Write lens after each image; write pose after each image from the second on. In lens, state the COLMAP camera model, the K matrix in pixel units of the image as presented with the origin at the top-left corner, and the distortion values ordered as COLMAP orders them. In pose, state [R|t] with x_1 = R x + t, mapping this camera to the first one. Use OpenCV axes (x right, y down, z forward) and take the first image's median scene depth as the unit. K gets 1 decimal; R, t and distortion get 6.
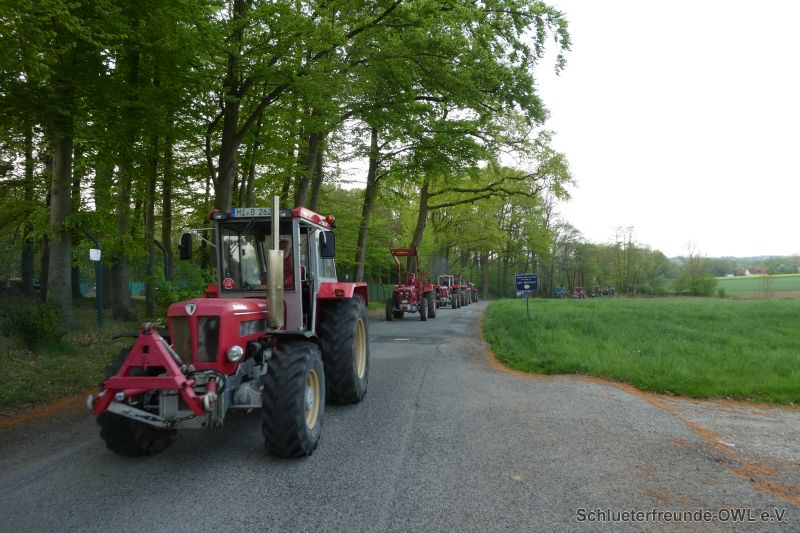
lens RADIAL K [[569.7, 0, 404.3], [0, 569.7, 270.7], [0, 0, 1]] dist [-0.022650, 0.006584]
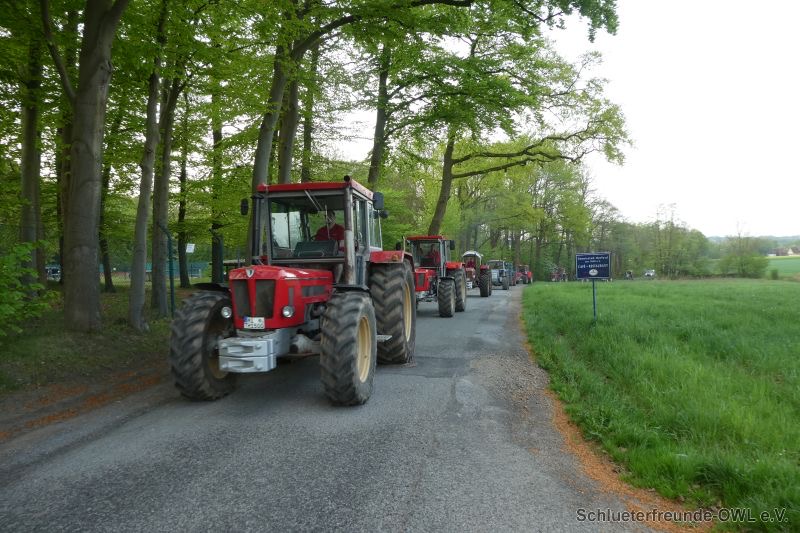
lens RADIAL K [[568.1, 0, 409.1], [0, 568.1, 271.5], [0, 0, 1]] dist [-0.006721, -0.001867]
pose [[0.999088, -0.003056, -0.042582, 0.017137], [0.004503, 0.999414, 0.033931, 0.002282], [0.042454, -0.034092, 0.998517, 0.200276]]
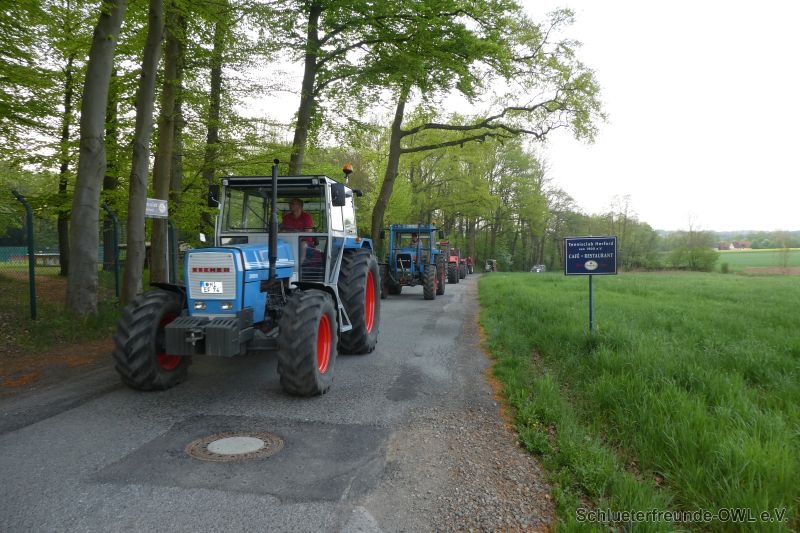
lens RADIAL K [[569.7, 0, 404.3], [0, 569.7, 270.7], [0, 0, 1]] dist [-0.022650, 0.006584]
pose [[0.999481, 0.012694, 0.029591, 0.034752], [-0.014268, 0.998459, 0.053624, 0.006618], [-0.028864, -0.054019, 0.998123, 0.344168]]
